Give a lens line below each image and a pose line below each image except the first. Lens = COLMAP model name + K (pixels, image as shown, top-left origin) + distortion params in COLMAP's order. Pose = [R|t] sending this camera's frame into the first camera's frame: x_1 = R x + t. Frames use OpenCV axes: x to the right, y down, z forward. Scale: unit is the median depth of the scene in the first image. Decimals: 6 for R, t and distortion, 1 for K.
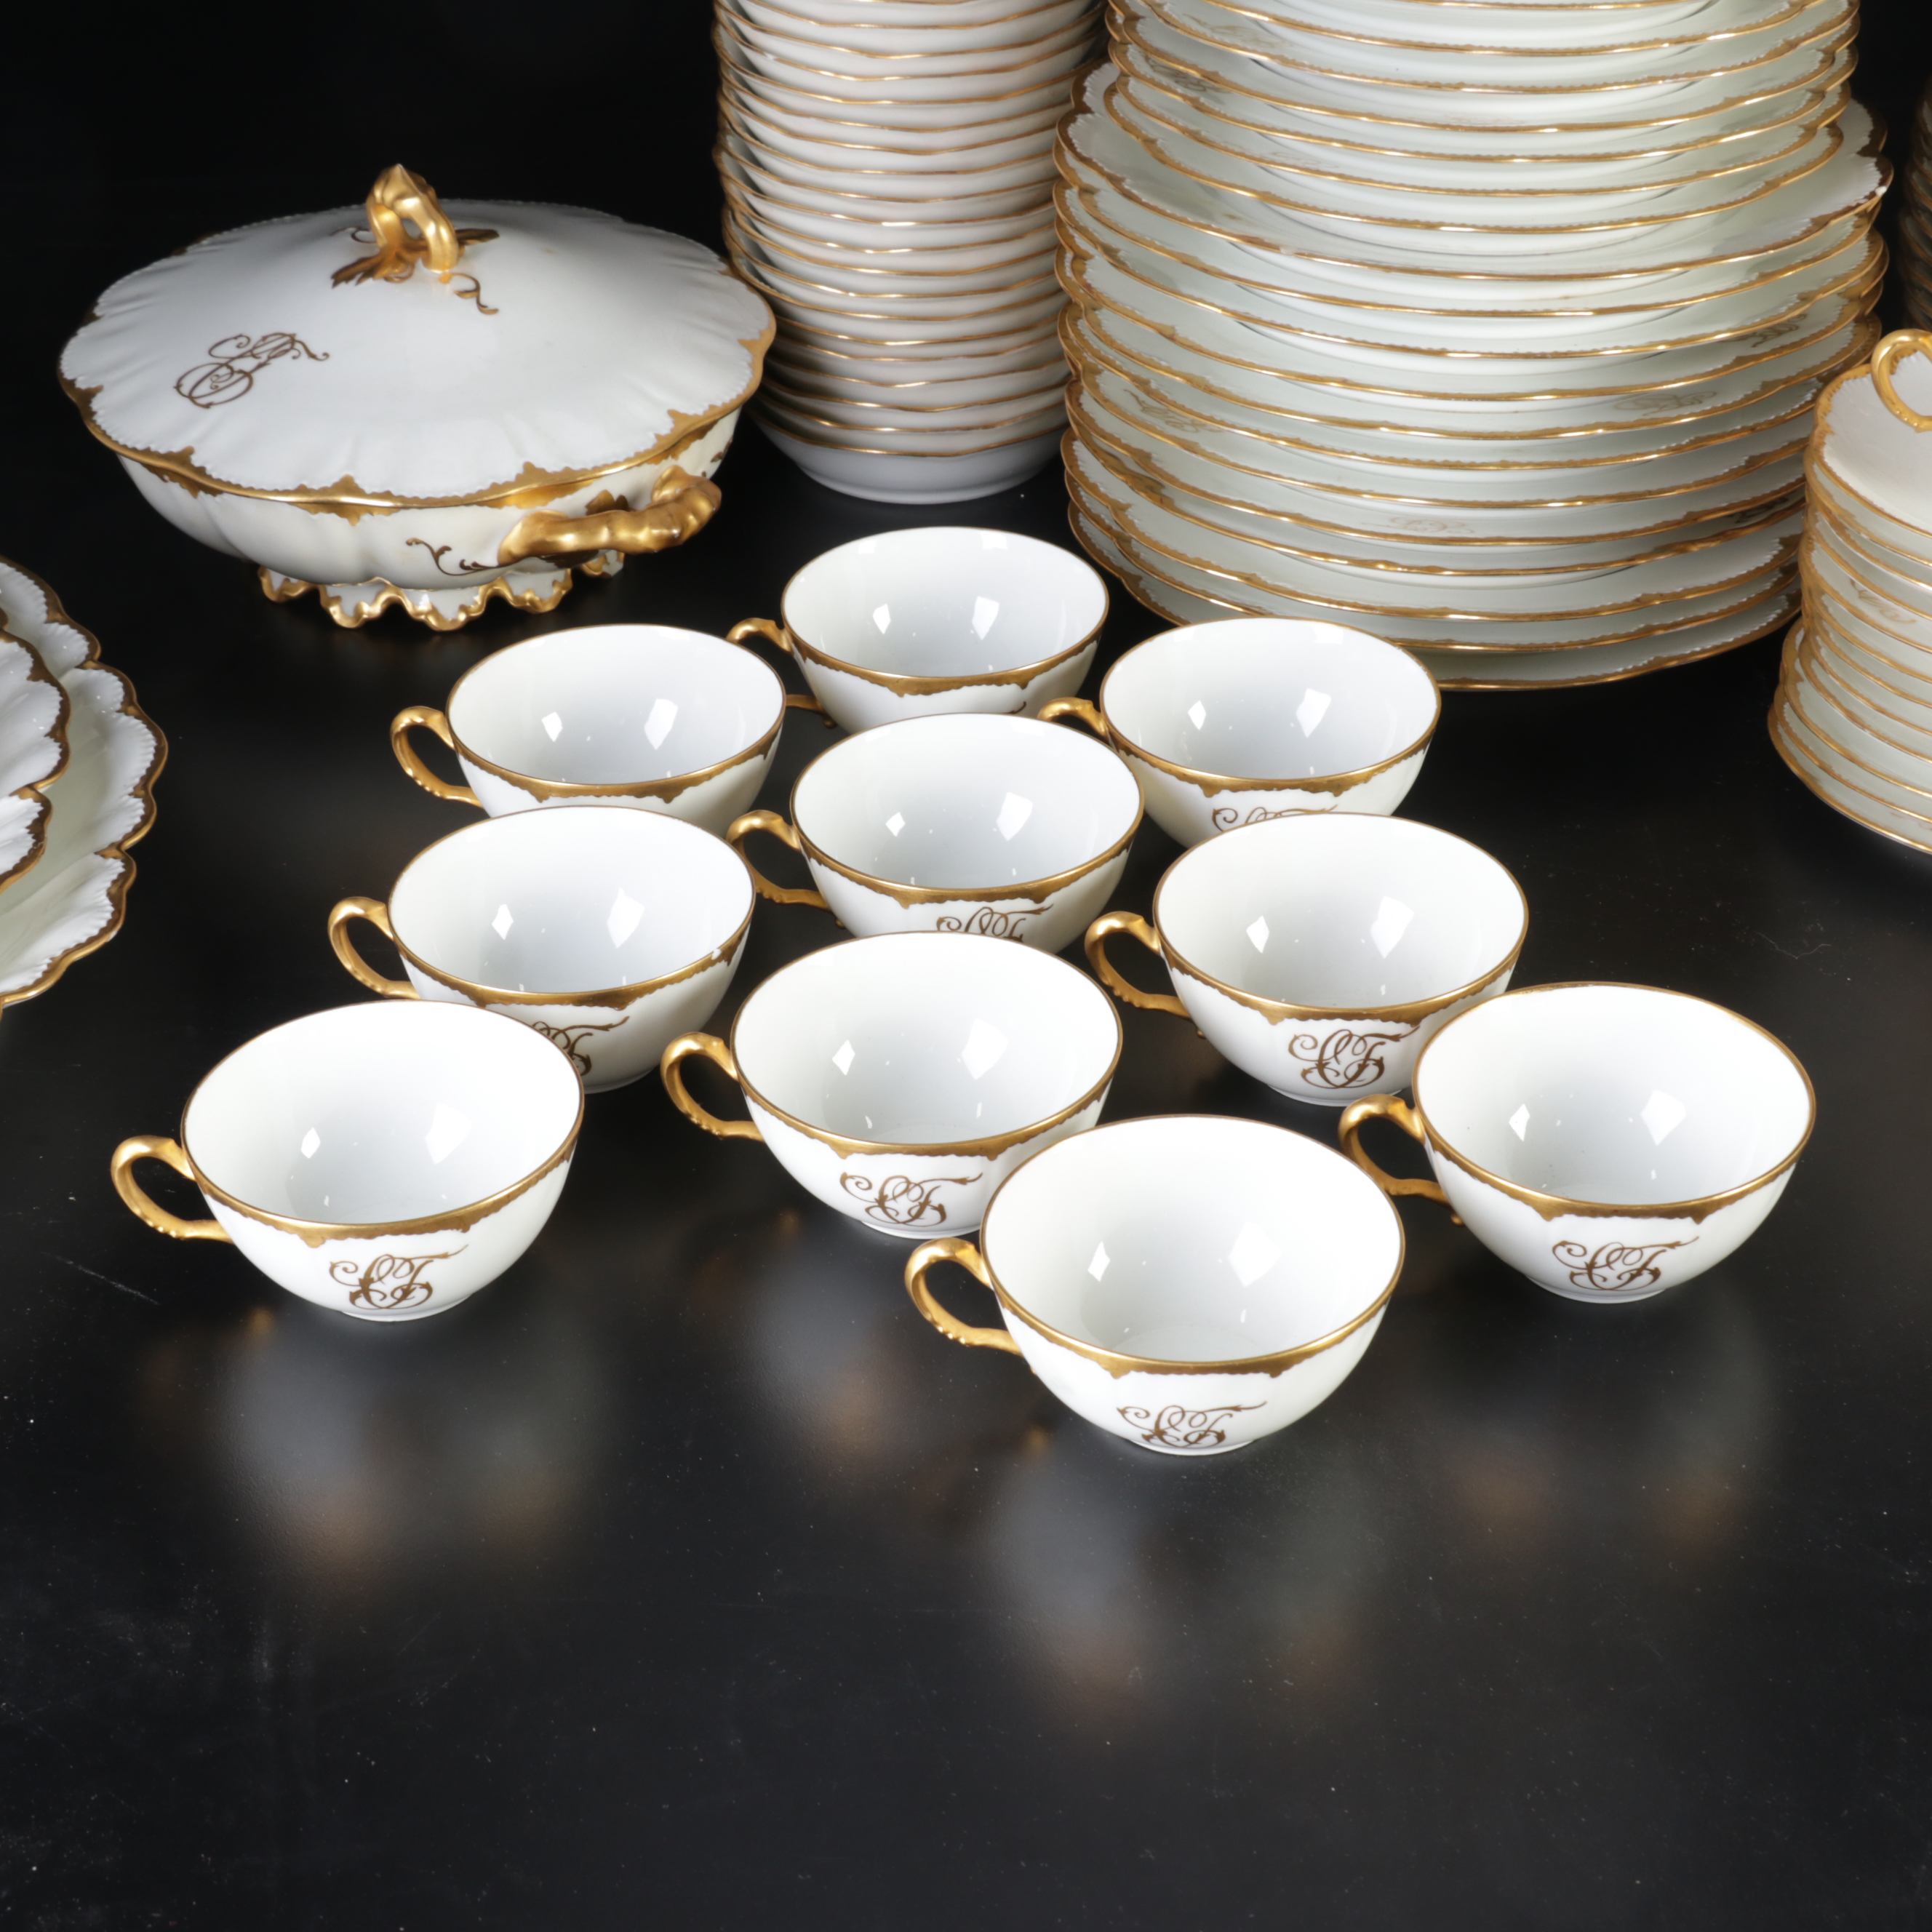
lens RADIAL K [[5229.9, 0, 959.7], [0, 5229.9, 957.7], [0, 0, 1]] dist [0.333361, 0.000000]
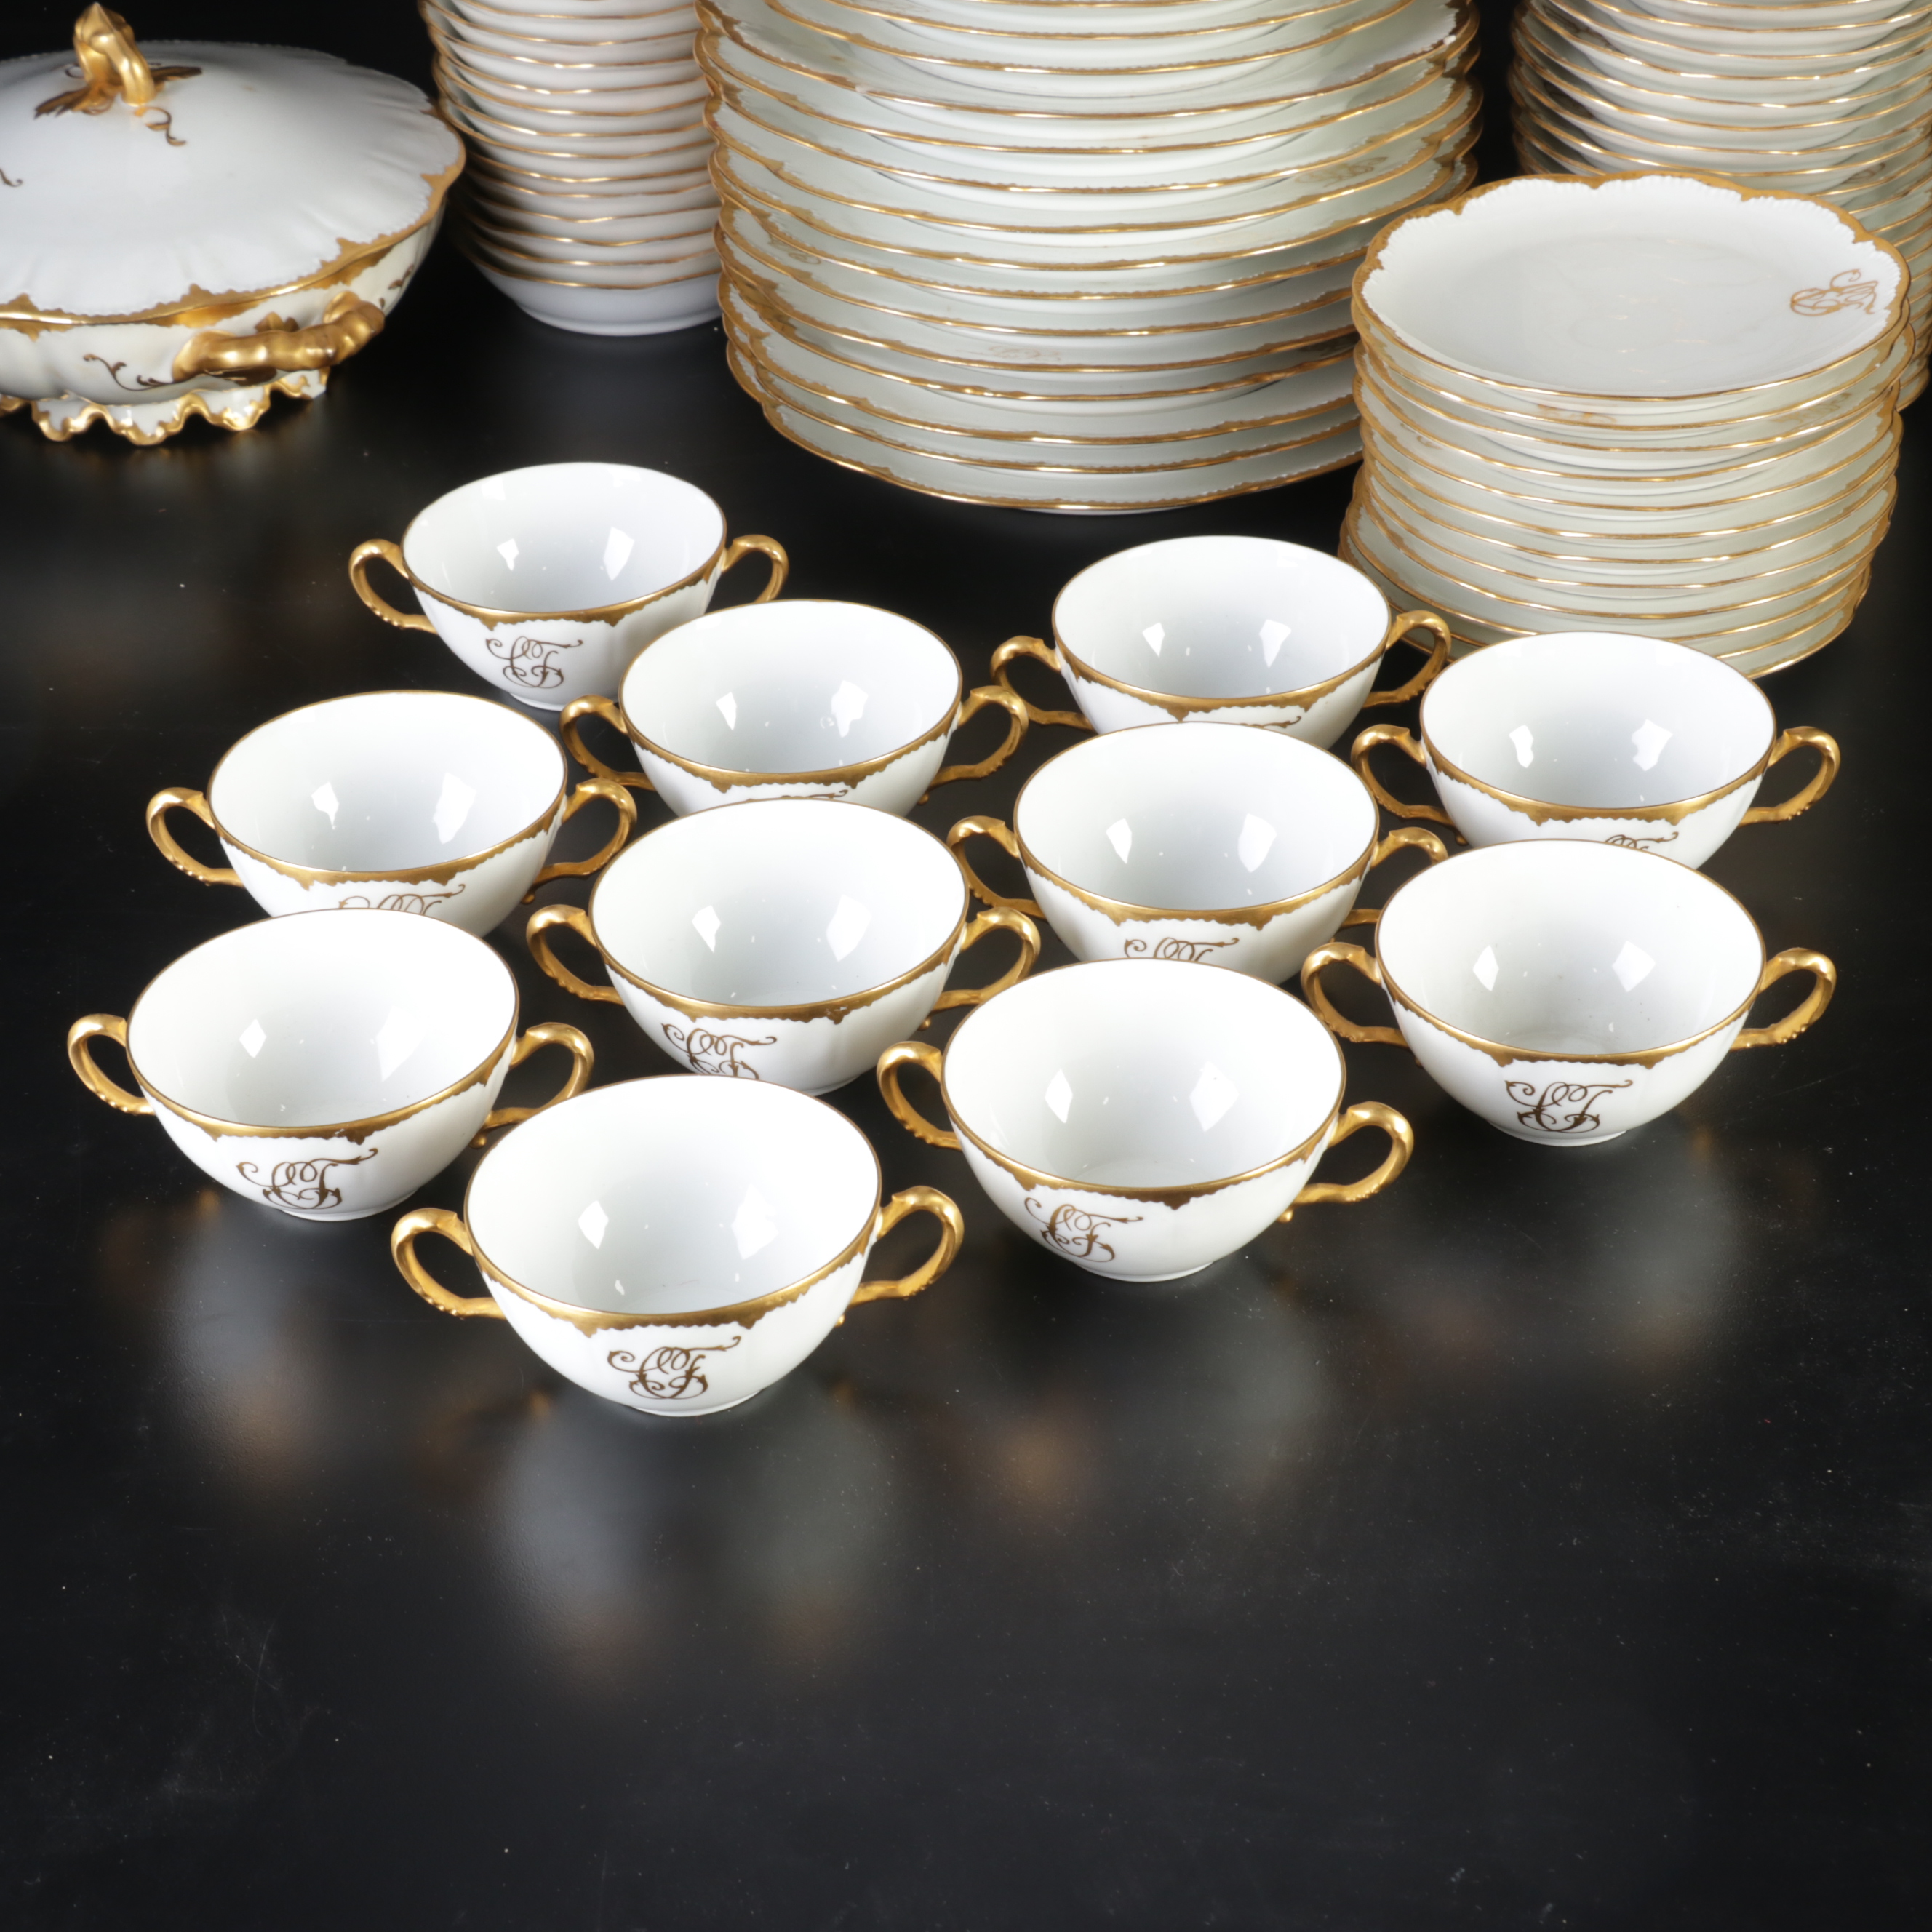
lens RADIAL K [[5229.9, 0, 971.4], [0, 5229.9, 980.7], [0, 0, 1]] dist [0.333361, 0.000000]
pose [[0.995270, 0.019153, -0.095244, 0.178119], [-0.017230, 0.999632, 0.020975, 0.021802], [0.095611, -0.019235, 0.995233, -0.059504]]
